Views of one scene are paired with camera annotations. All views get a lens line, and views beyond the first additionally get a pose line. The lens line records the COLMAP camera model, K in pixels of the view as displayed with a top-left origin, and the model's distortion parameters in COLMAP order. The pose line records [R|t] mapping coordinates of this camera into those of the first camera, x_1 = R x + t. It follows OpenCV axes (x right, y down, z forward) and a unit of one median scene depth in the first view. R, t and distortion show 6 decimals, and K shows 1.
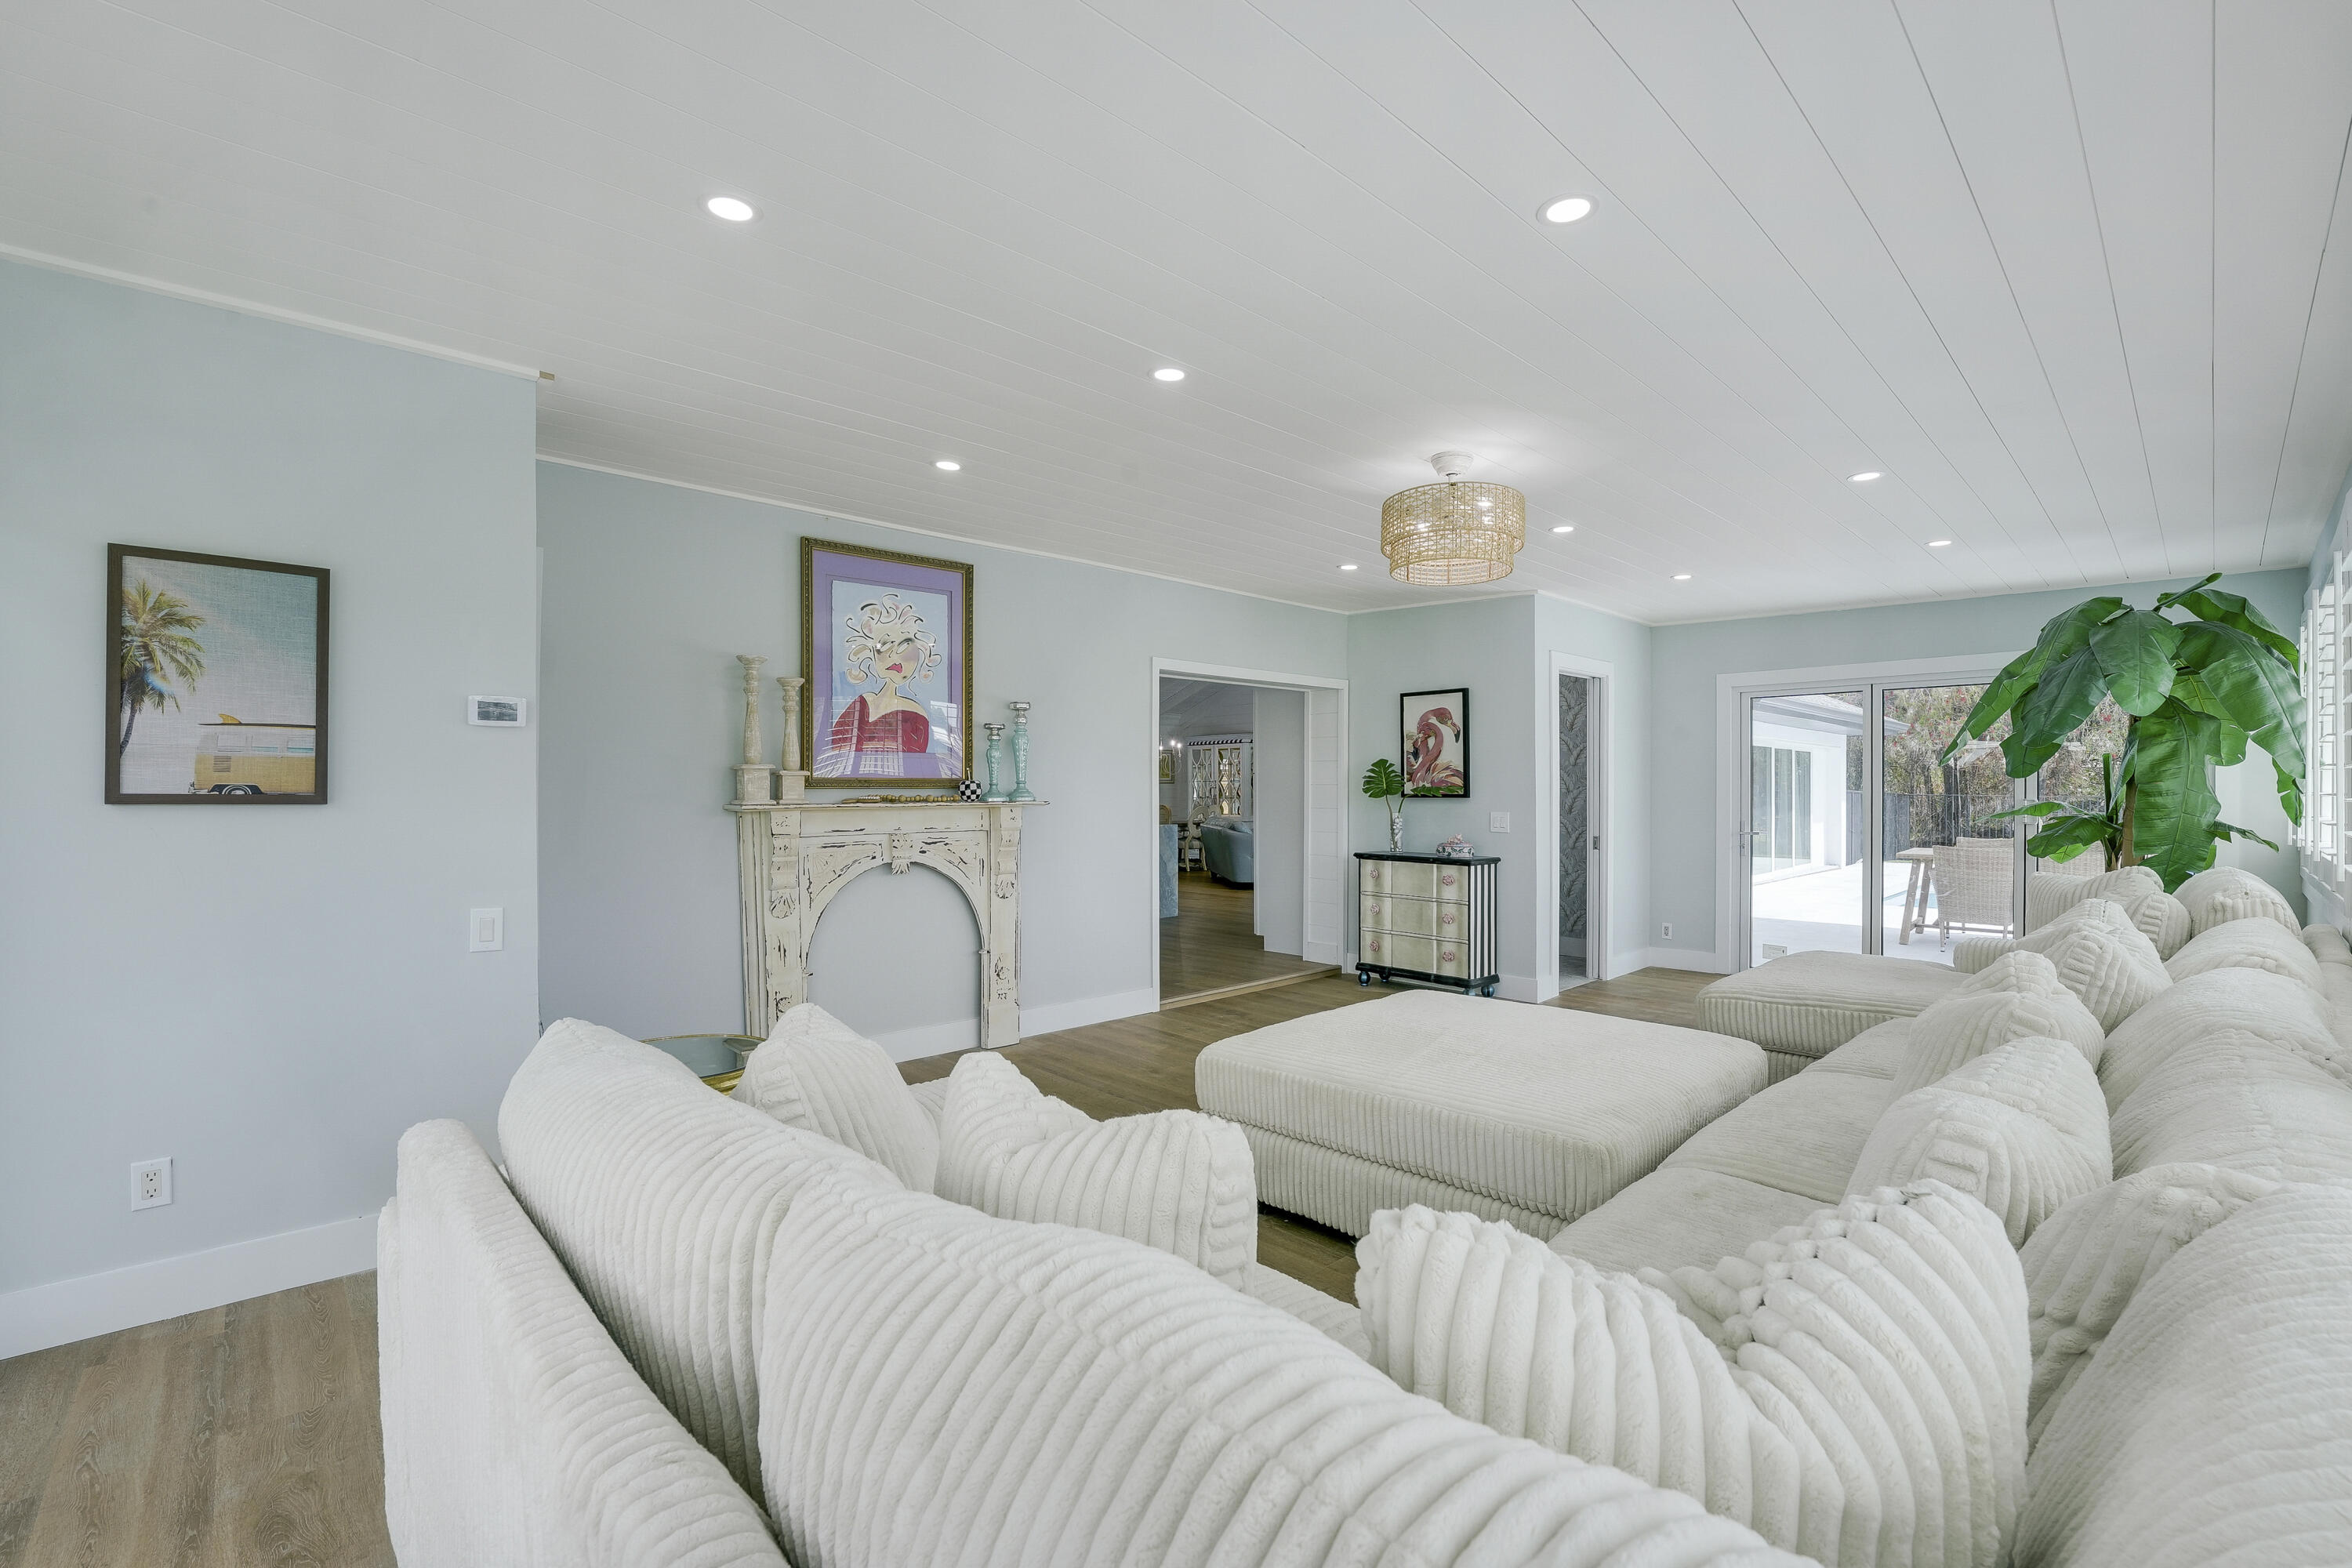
lens RADIAL K [[989.4, 0, 1180.9], [0, 989.4, 779.6], [0, 0, 1]] dist [0.000245, -0.000039]
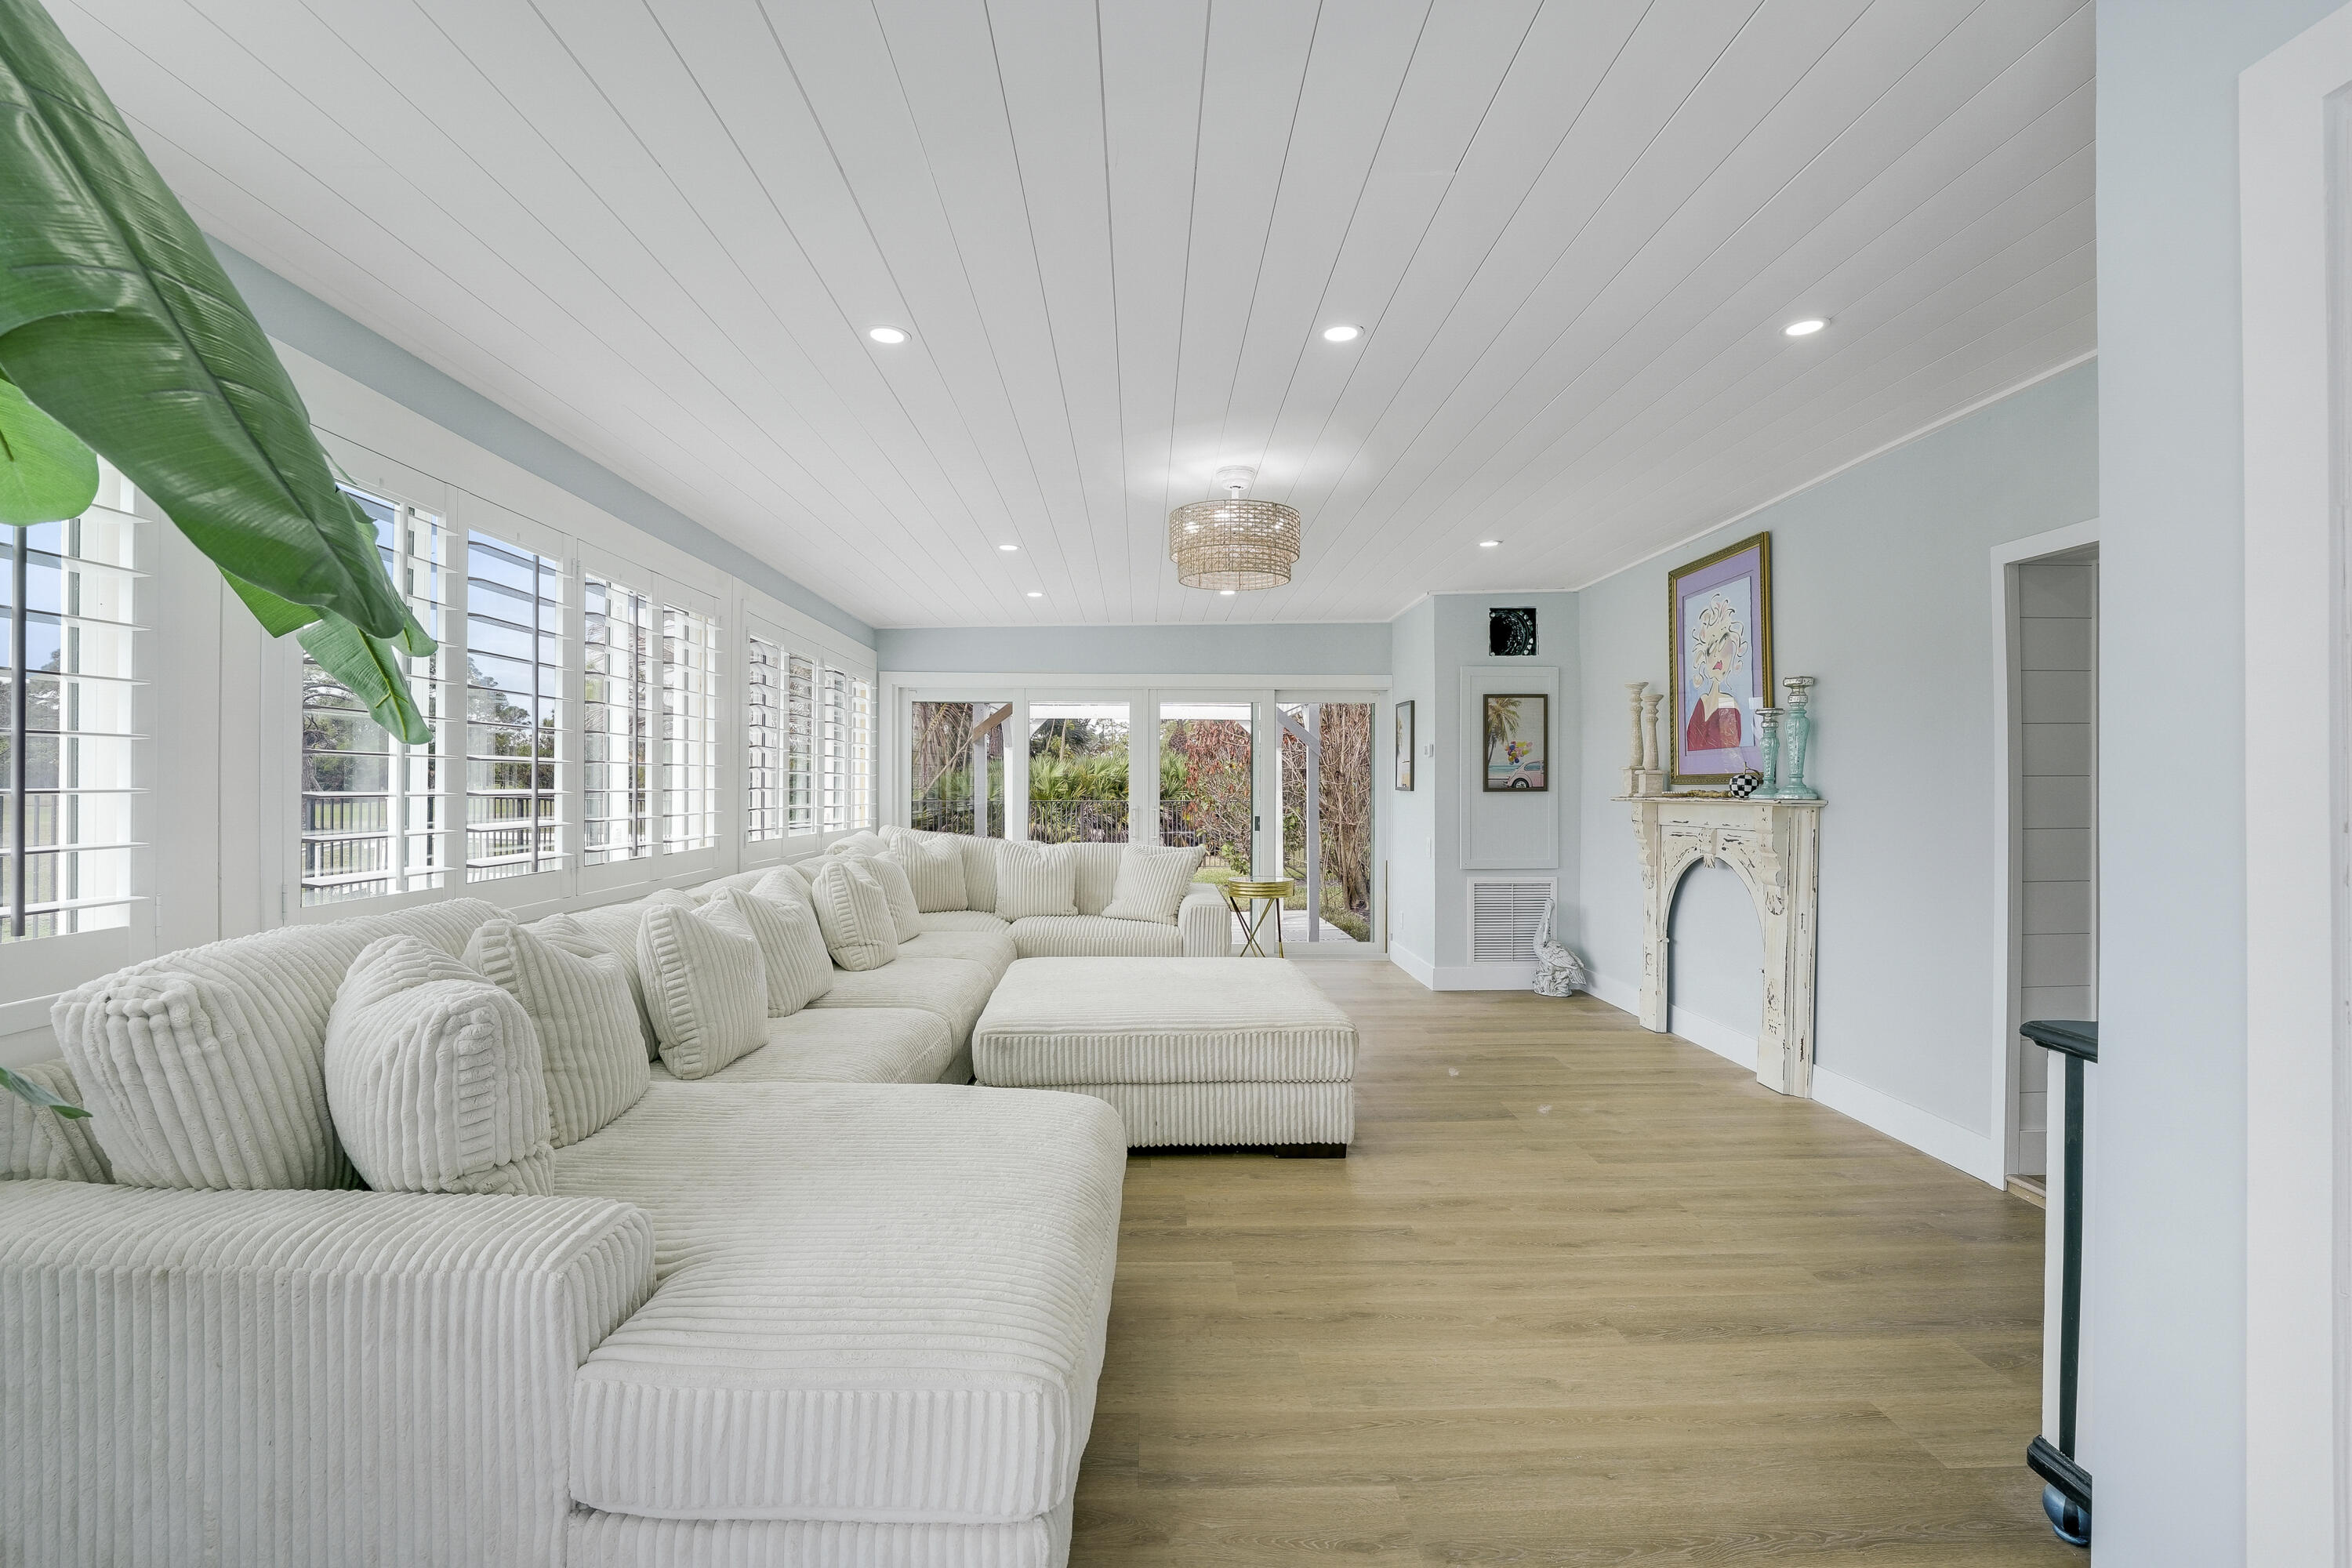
lens RADIAL K [[989.4, 0, 1180.9], [0, 989.4, 779.6], [0, 0, 1]] dist [0.000245, -0.000039]
pose [[-0.665925, -0.009283, -0.745961, 0.832765], [0.002125, 0.999895, -0.014339, 0.017339], [0.746016, -0.011134, -0.665835, 1.255335]]
